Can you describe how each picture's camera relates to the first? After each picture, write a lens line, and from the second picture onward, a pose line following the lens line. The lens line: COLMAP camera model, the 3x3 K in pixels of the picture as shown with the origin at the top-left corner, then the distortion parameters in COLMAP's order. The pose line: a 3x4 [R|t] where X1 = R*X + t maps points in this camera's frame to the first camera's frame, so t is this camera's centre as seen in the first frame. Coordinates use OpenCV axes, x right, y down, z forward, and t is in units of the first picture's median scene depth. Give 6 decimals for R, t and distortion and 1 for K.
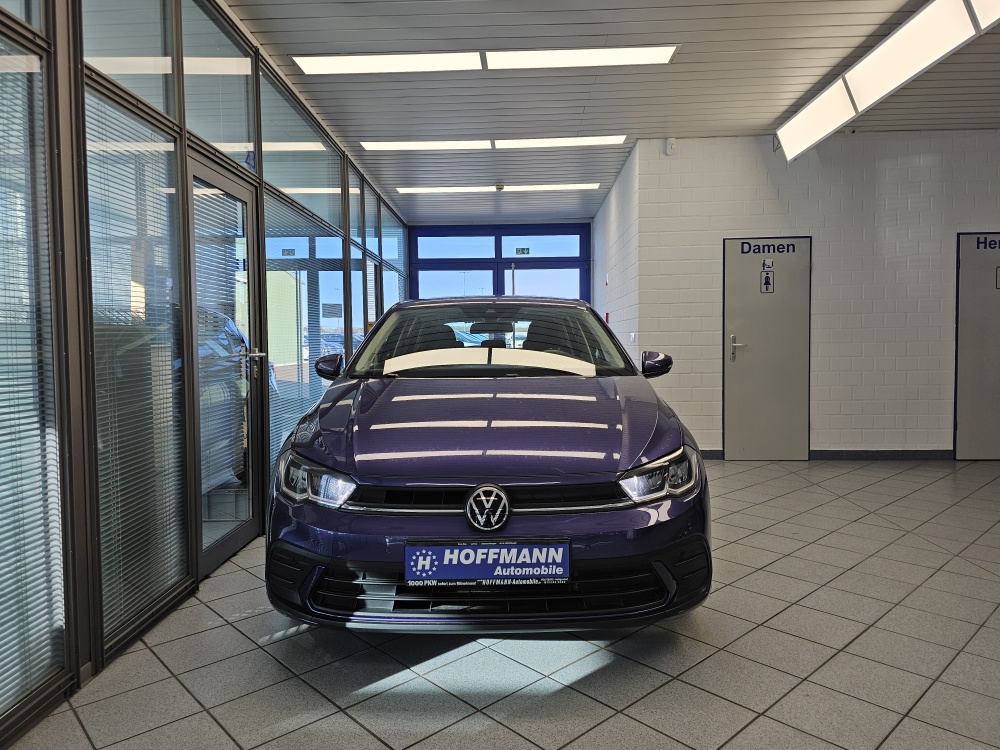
lens RADIAL K [[676.5, 0, 493.6], [0, 676.5, 375.2], [0, 0, 1]] dist [0.049117, -0.046483]
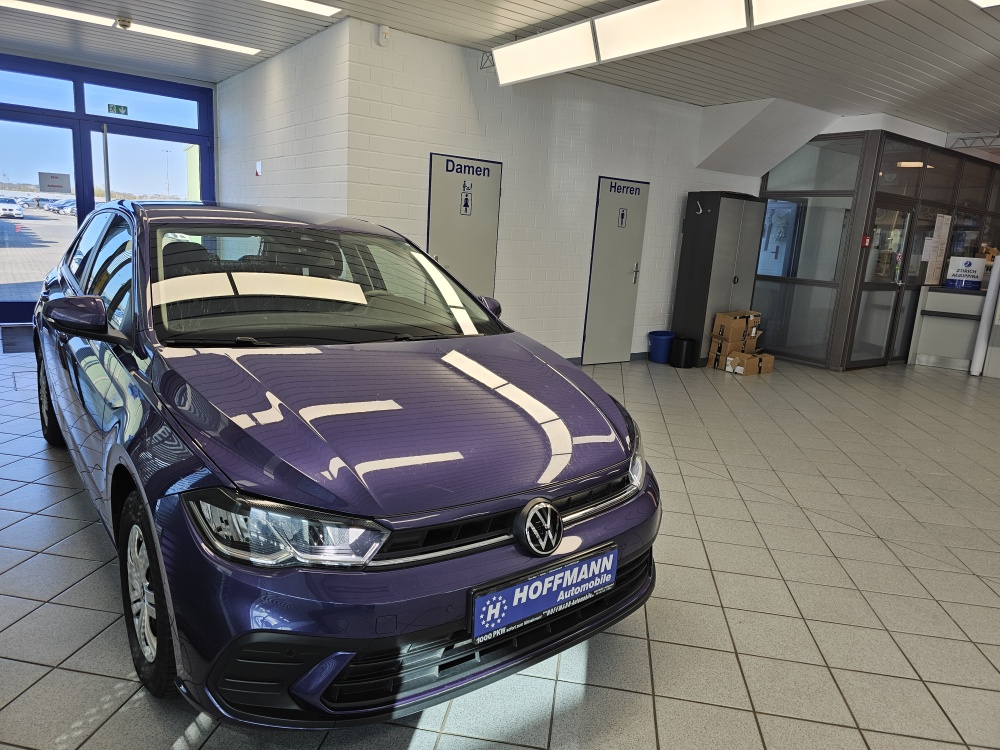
lens RADIAL K [[676.5, 0, 503.1], [0, 676.5, 381.1], [0, 0, 1]] dist [0.049117, -0.046483]
pose [[0.775177, -0.073263, 0.627482, -0.566898], [-0.041226, 0.985269, 0.165968, -0.124016], [-0.630398, -0.154523, 0.760737, 0.413892]]
